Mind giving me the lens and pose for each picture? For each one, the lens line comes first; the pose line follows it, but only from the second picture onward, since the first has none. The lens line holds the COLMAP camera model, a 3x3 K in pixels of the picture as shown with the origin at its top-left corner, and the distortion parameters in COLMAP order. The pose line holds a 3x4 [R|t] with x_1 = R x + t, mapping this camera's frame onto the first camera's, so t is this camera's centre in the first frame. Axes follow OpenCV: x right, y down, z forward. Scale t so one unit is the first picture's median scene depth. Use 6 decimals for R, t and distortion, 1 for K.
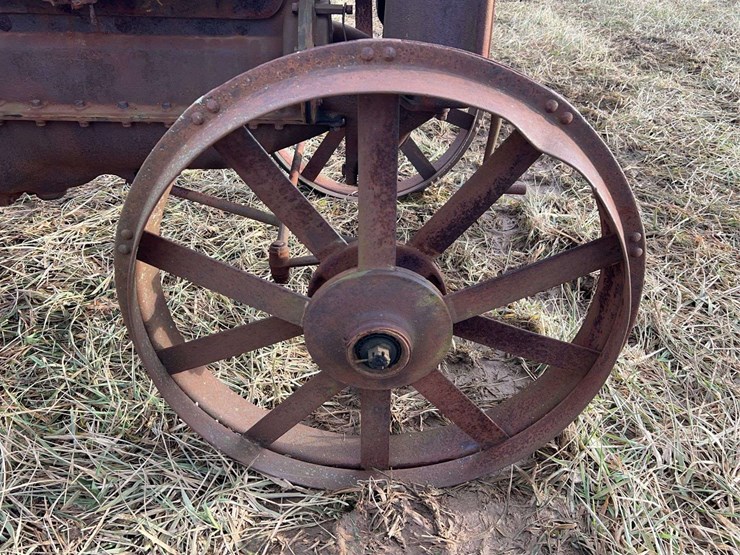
lens RADIAL K [[628.0, 0, 368.1], [0, 628.0, 280.3], [0, 0, 1]] dist [0.058812, -0.058925]
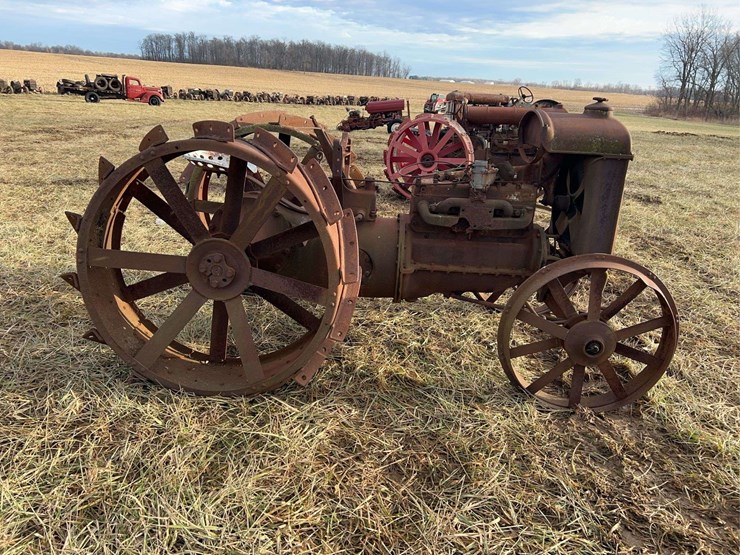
lens RADIAL K [[558.5, 0, 369.4], [0, 558.5, 278.2], [0, 0, 1]] dist [0.038454, -0.033691]
pose [[0.997730, 0.048136, -0.047103, -0.660188], [-0.058301, 0.967449, -0.246260, 0.359415], [0.033716, 0.248447, 0.968058, -1.222039]]
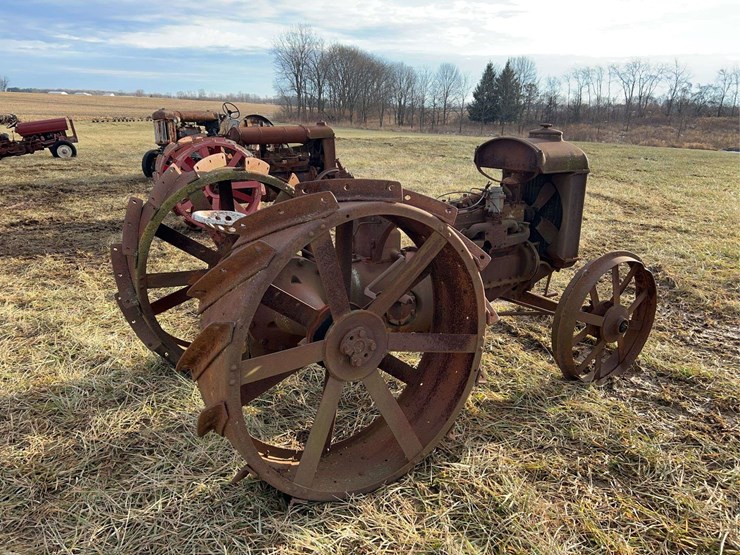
lens RADIAL K [[558.5, 0, 368.3], [0, 558.5, 275.7], [0, 0, 1]] dist [0.038454, -0.033691]
pose [[0.848095, -0.154920, 0.506690, -2.032899], [0.288660, 0.937016, -0.196665, 0.034453], [-0.444309, 0.313052, 0.839398, -0.869837]]
